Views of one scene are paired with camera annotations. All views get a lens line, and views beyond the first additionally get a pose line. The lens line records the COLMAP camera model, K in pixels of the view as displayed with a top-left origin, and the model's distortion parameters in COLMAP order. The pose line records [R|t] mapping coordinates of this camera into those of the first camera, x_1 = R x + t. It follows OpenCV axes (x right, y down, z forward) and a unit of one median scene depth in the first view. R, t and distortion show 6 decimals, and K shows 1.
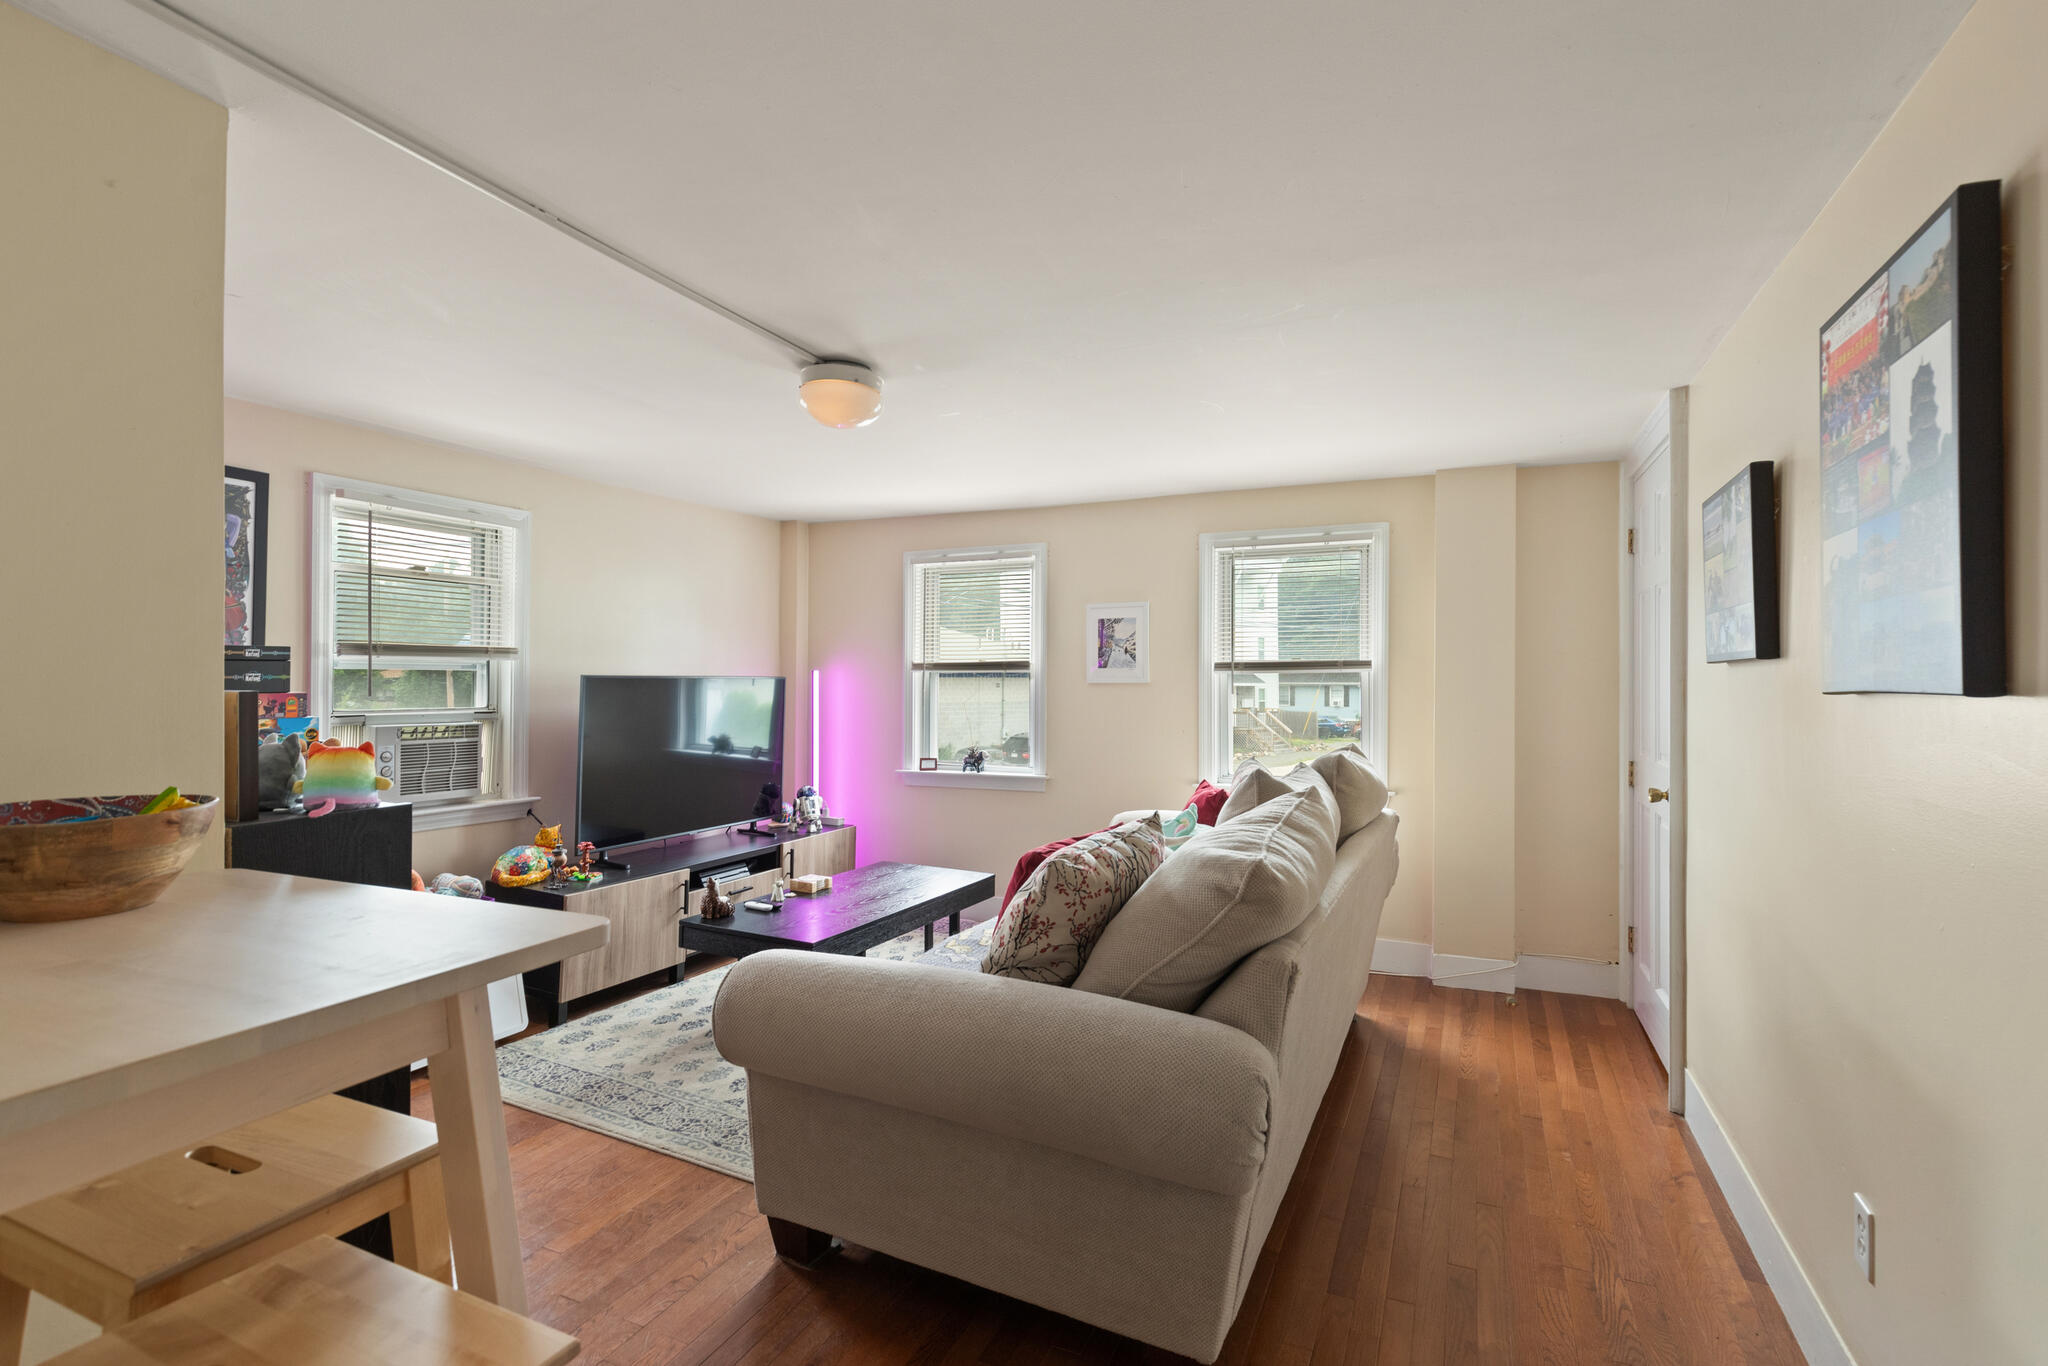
lens RADIAL K [[990.2, 0, 965.5], [0, 990.2, 714.3], [0, 0, 1]] dist [0.003436, 0.000533]
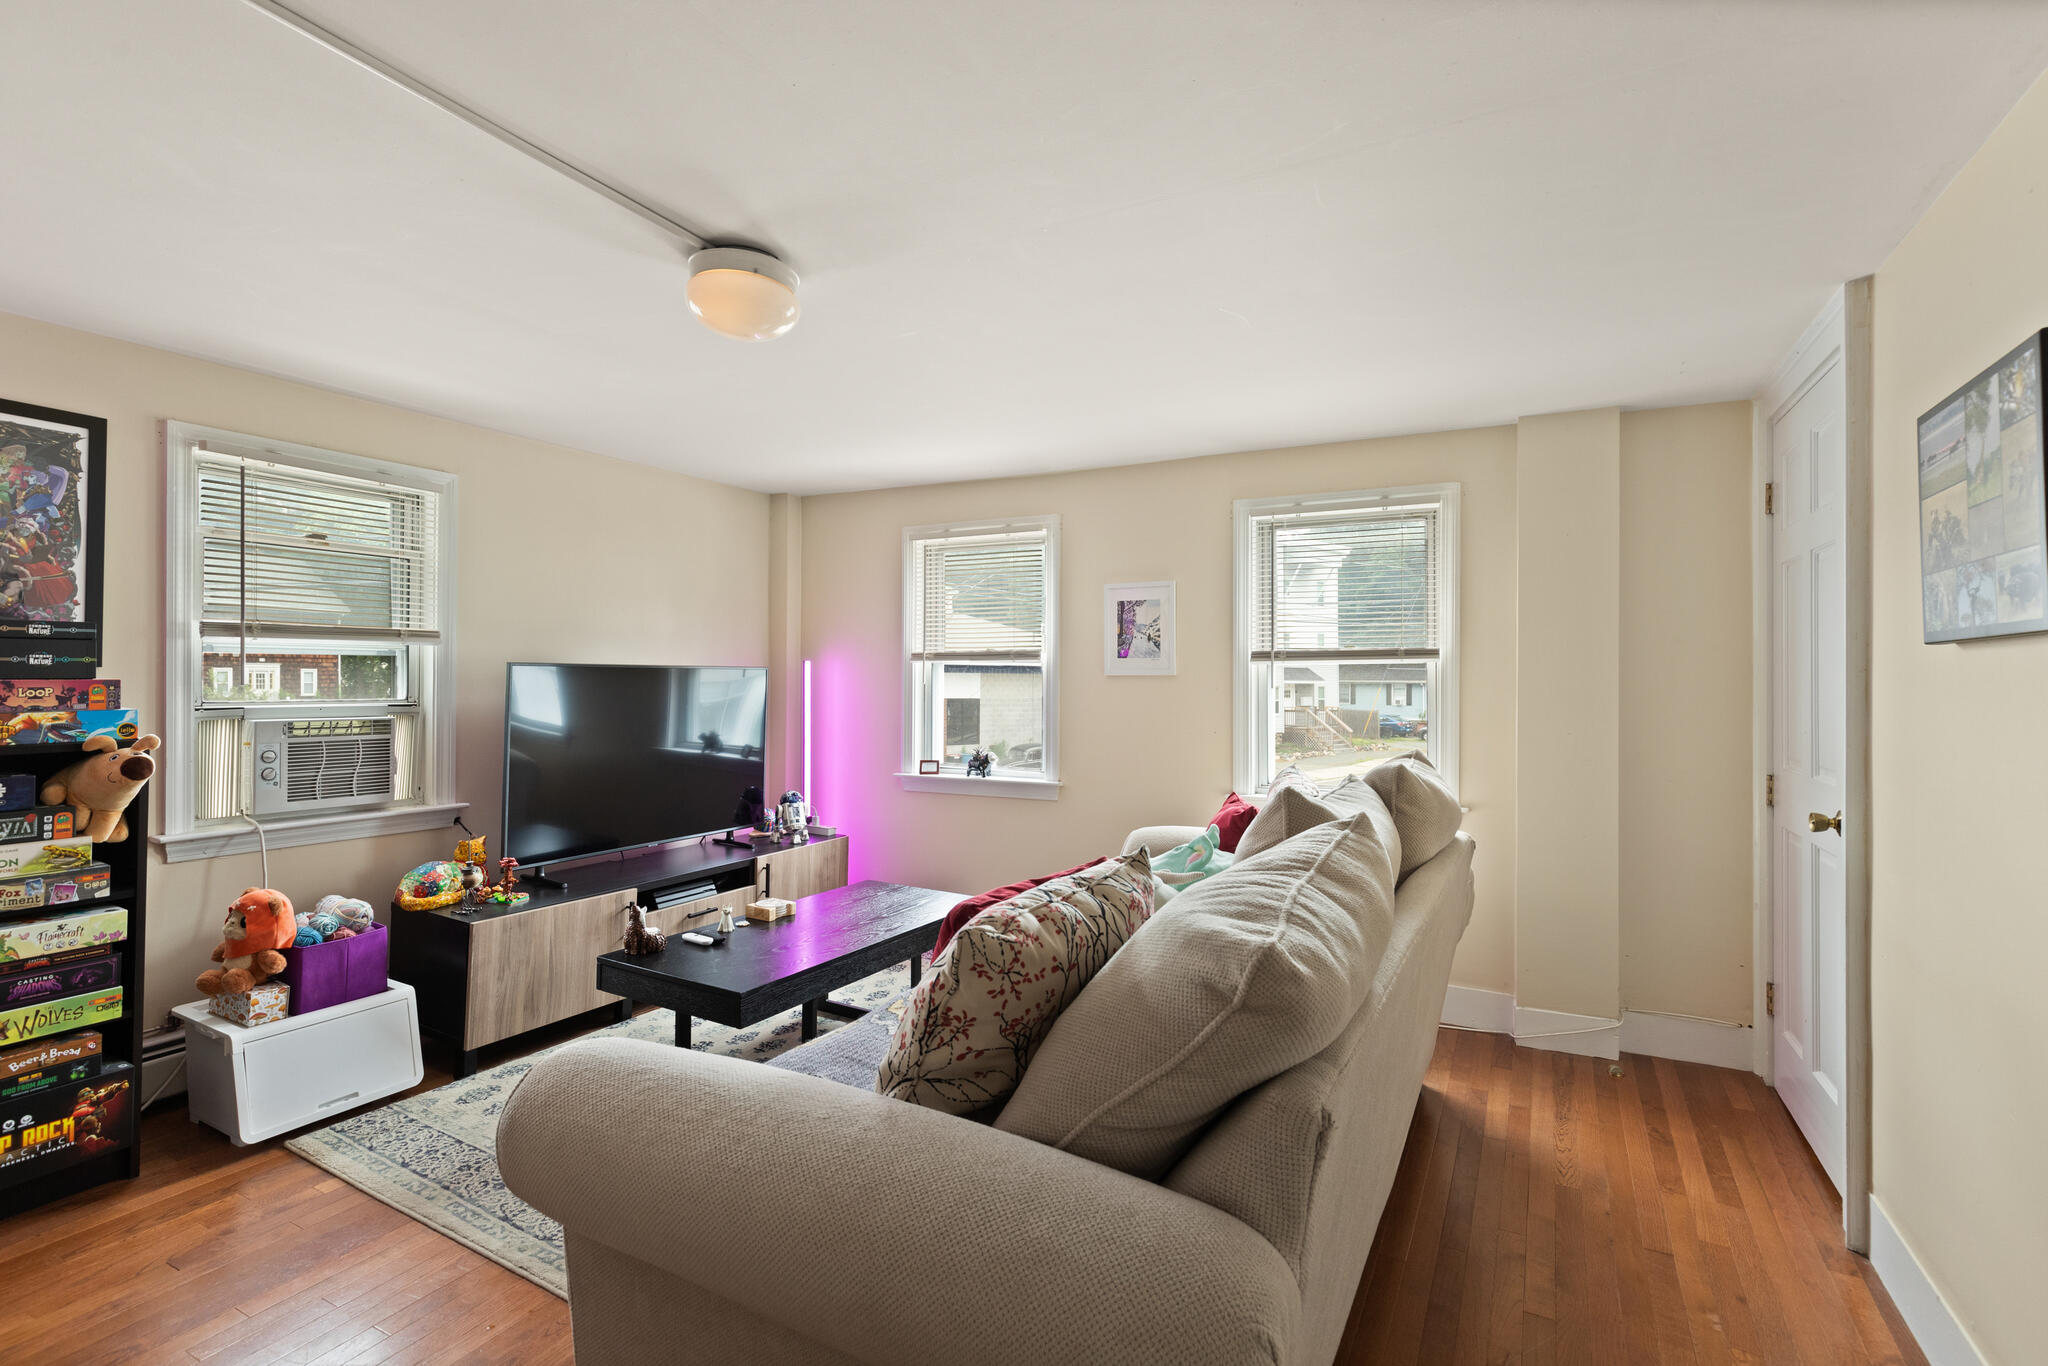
lens RADIAL K [[931.7, 0, 1018.8], [0, 931.7, 695.0], [0, 0, 1]] dist [0.001036, -0.000595]
pose [[0.999553, 0.005460, -0.029388, 0.084836], [-0.005961, 0.999838, -0.017003, -0.000376], [0.029290, 0.017171, 0.999423, 0.220730]]
